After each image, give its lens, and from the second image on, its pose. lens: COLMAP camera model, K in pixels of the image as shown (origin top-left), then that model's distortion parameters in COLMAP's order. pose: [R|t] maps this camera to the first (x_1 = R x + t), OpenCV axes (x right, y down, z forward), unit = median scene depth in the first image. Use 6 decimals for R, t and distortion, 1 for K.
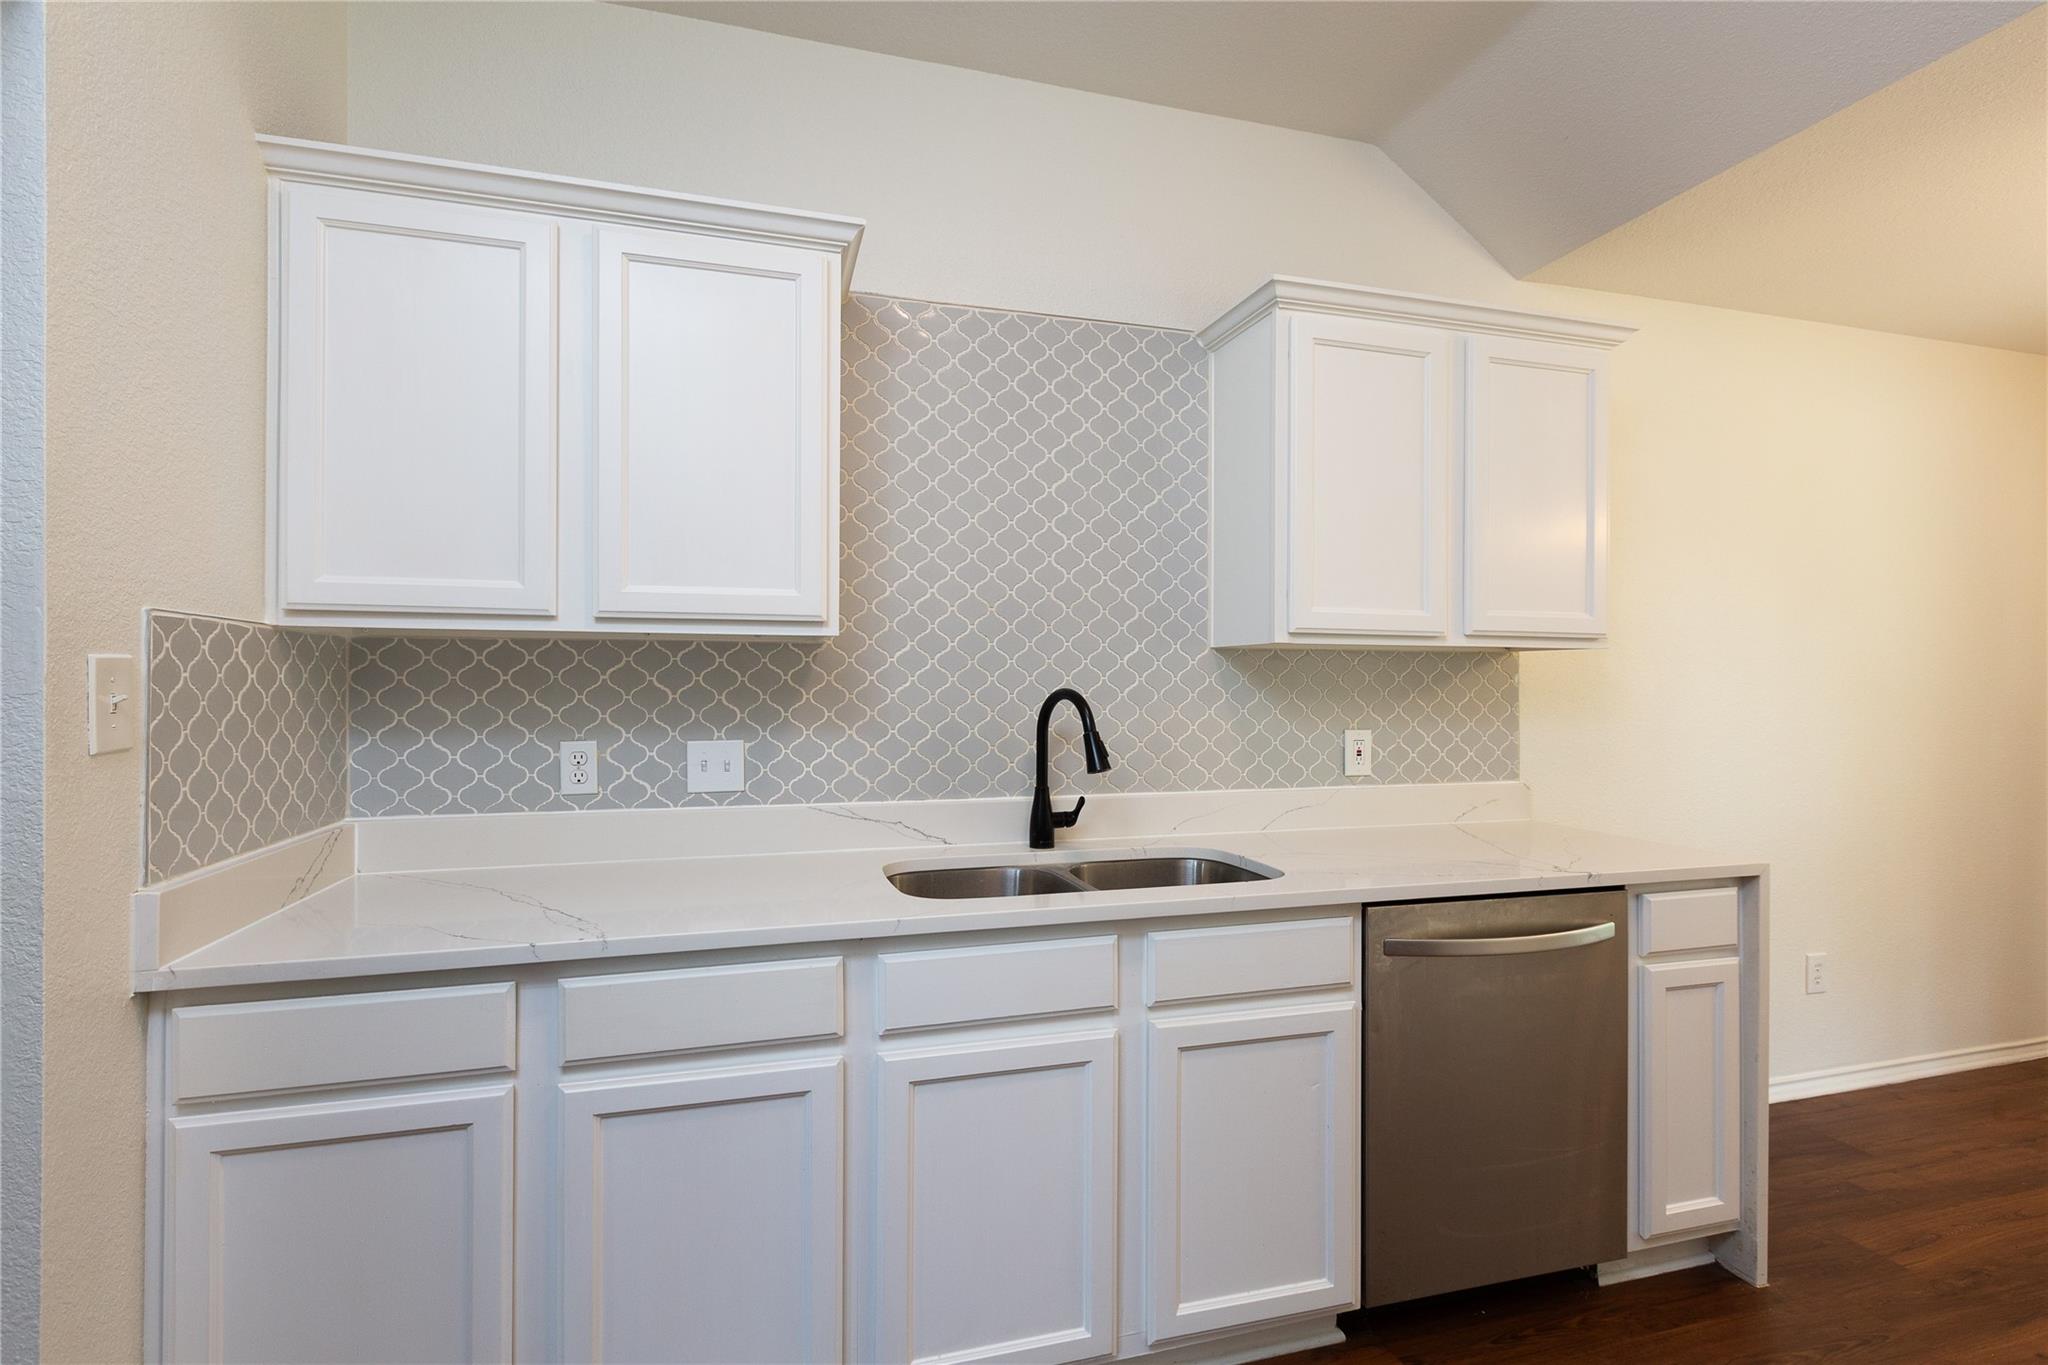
lens RADIAL K [[922.5, 0, 1014.4], [0, 922.5, 682.8], [0, 0, 1]] dist [-0.001864, 0.002185]
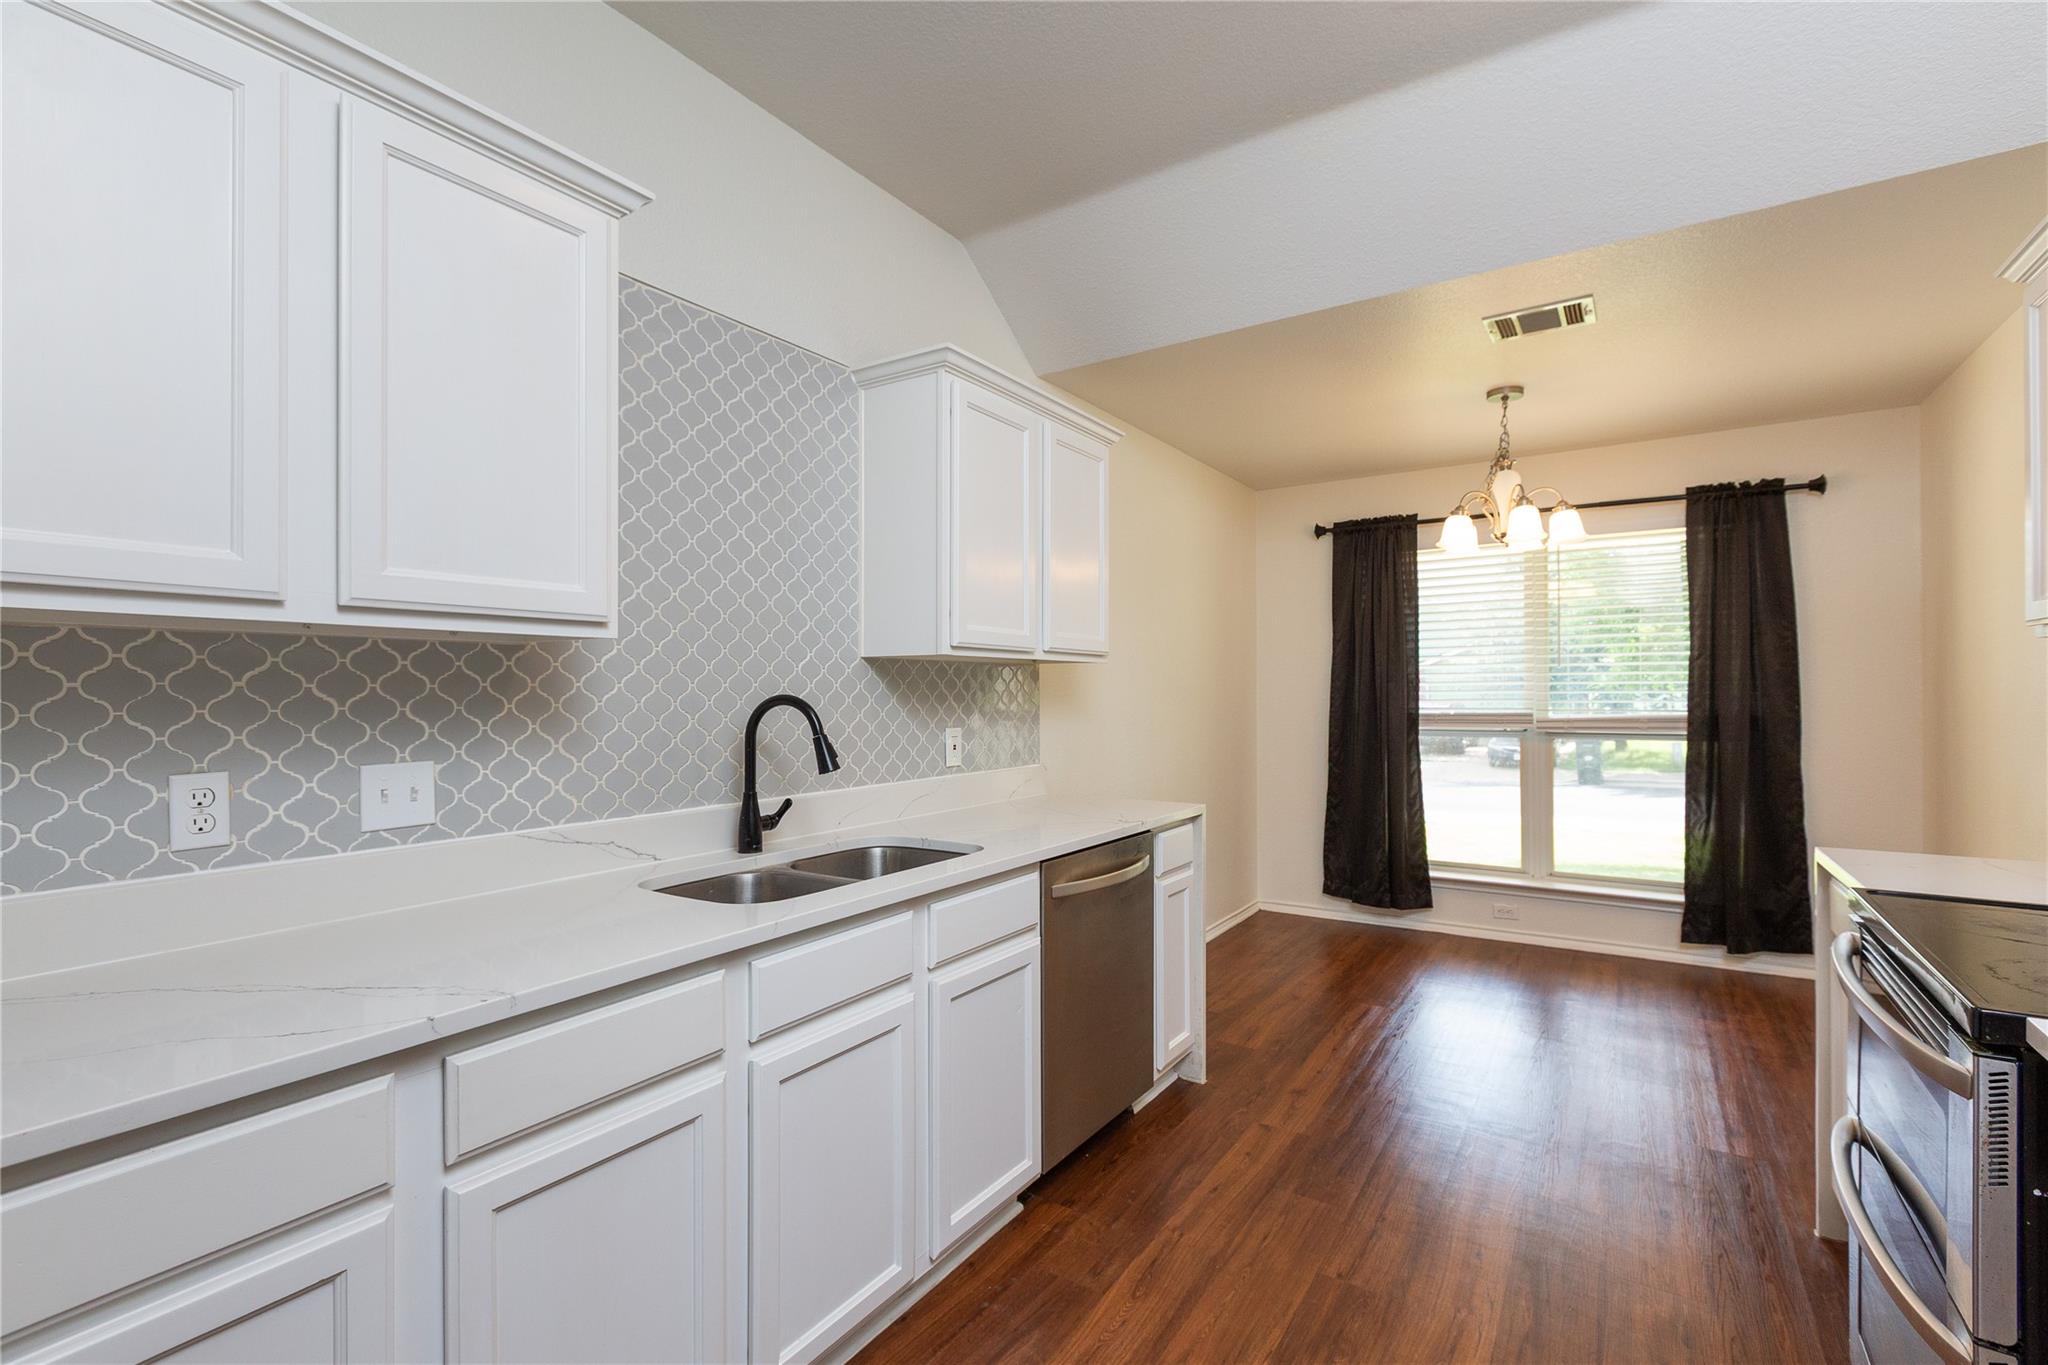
lens RADIAL K [[922.5, 0, 1040.6], [0, 922.5, 694.0], [0, 0, 1]] dist [-0.001864, 0.002185]
pose [[0.754377, -0.007311, 0.656401, -0.405025], [0.003932, 0.999970, 0.006620, -0.000461], [-0.656429, -0.002413, 0.754384, 0.030532]]
